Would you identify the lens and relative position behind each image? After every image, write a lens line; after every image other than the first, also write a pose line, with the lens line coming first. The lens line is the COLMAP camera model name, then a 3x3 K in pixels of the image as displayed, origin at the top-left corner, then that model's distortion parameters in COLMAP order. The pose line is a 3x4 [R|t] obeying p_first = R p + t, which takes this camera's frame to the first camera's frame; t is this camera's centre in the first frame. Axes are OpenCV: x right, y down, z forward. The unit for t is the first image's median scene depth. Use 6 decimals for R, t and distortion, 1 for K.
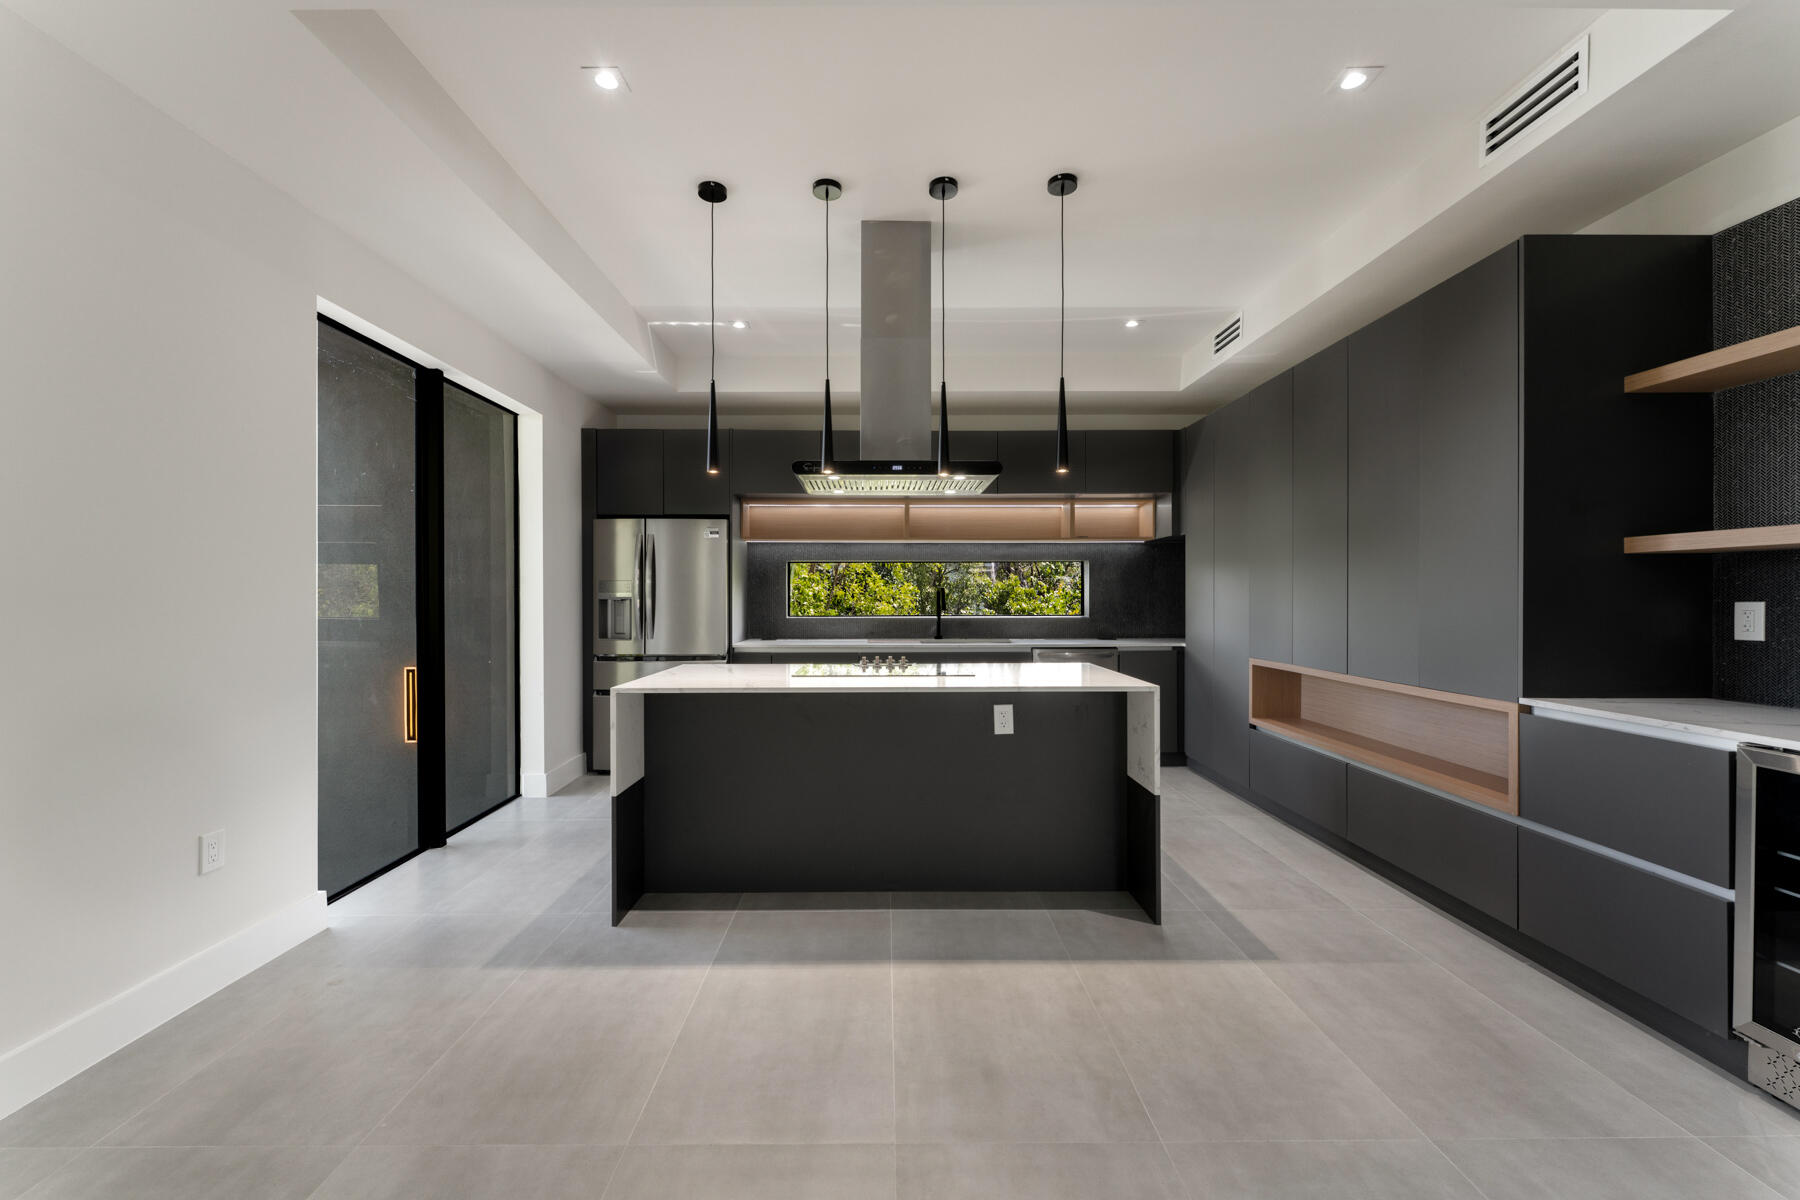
lens RADIAL K [[728.3, 0, 896.3], [0, 728.3, 604.9], [0, 0, 1]] dist [0.000424, -0.000013]
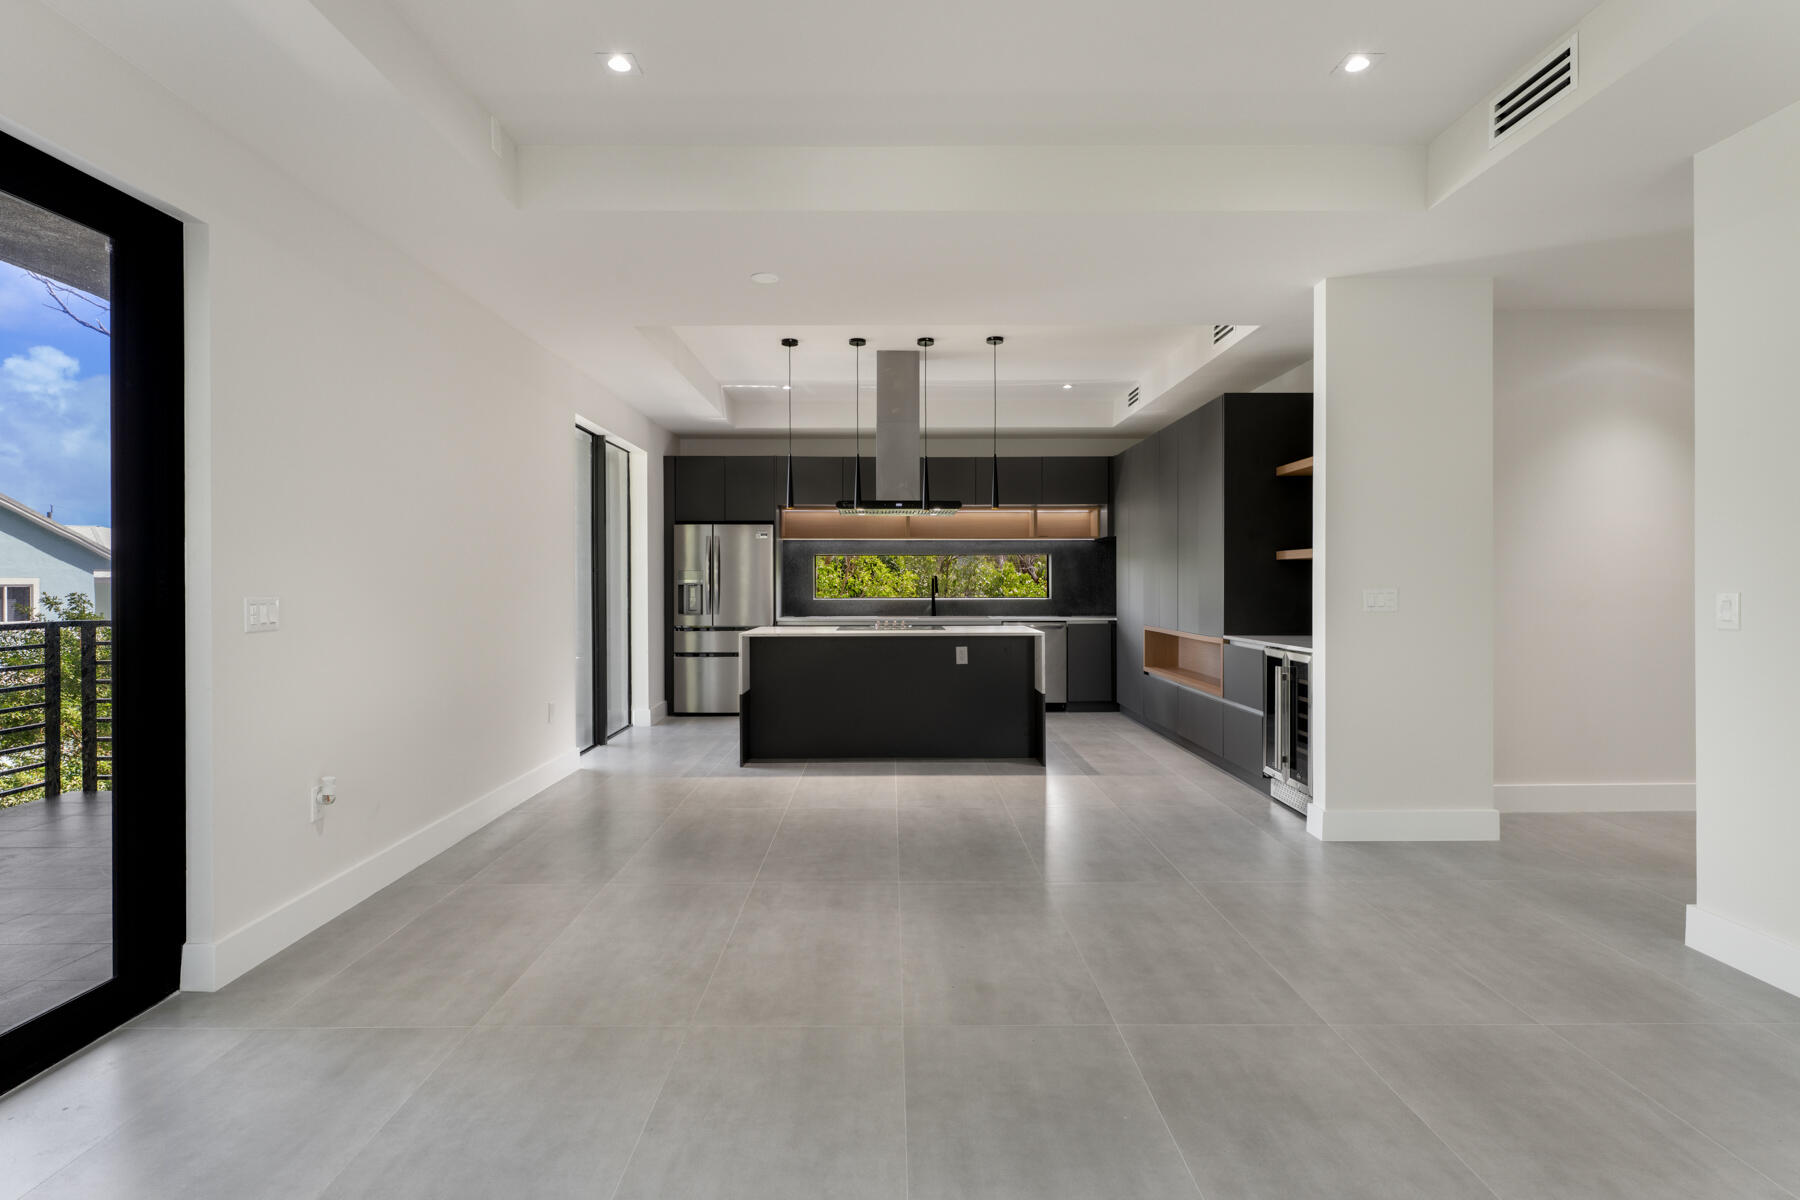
lens RADIAL K [[908.9, 0, 899.7], [0, 908.9, 590.7], [0, 0, 1]] dist [0.000039, -0.000200]
pose [[0.999992, -0.000794, -0.003839, 0.006975], [0.000785, 0.999997, -0.002410, 0.007399], [0.003841, 0.002407, 0.999990, -0.666935]]
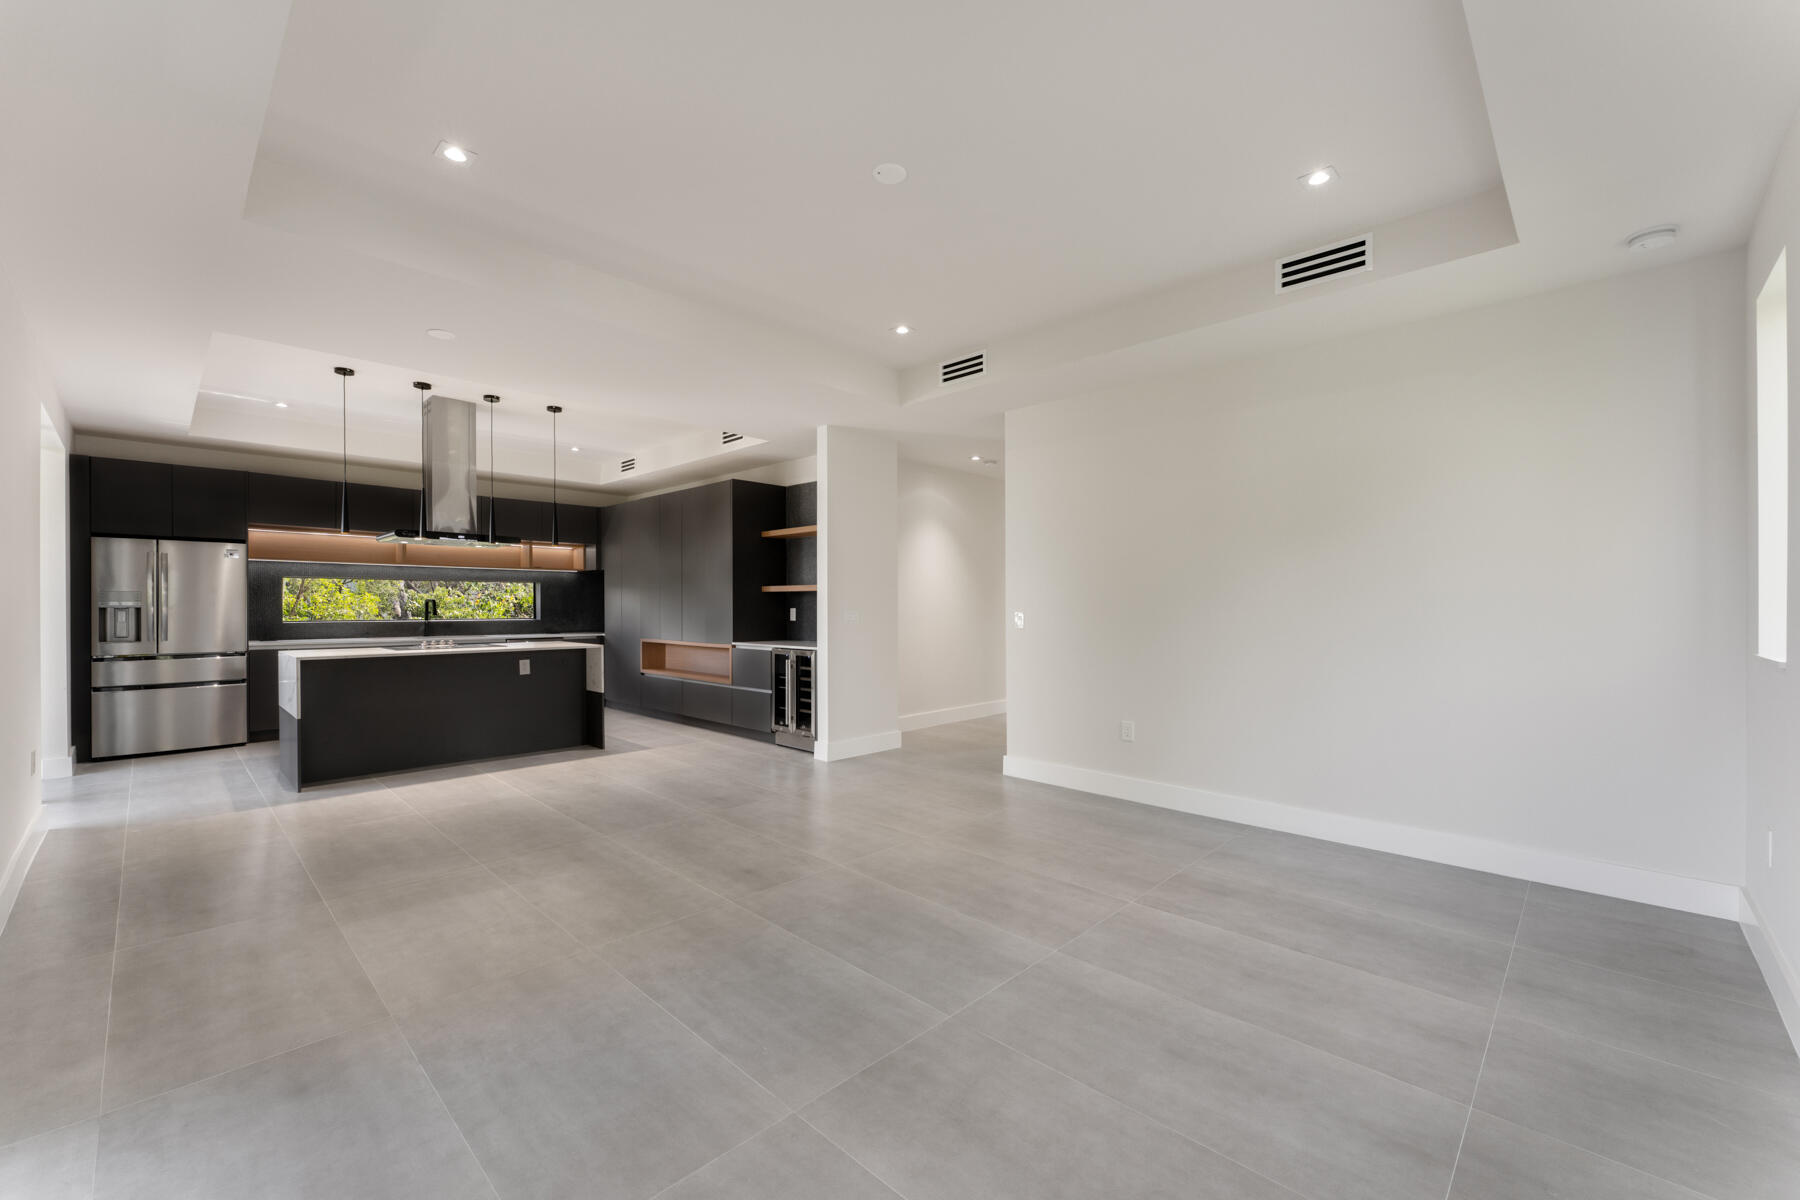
lens RADIAL K [[728.3, 0, 896.3], [0, 728.3, 604.9], [0, 0, 1]] dist [0.000424, -0.000013]
pose [[0.702650, 0.002890, 0.711530, -0.339281], [0.005745, 0.999936, -0.009735, 0.006620], [-0.711513, 0.010928, 0.702588, -0.690556]]
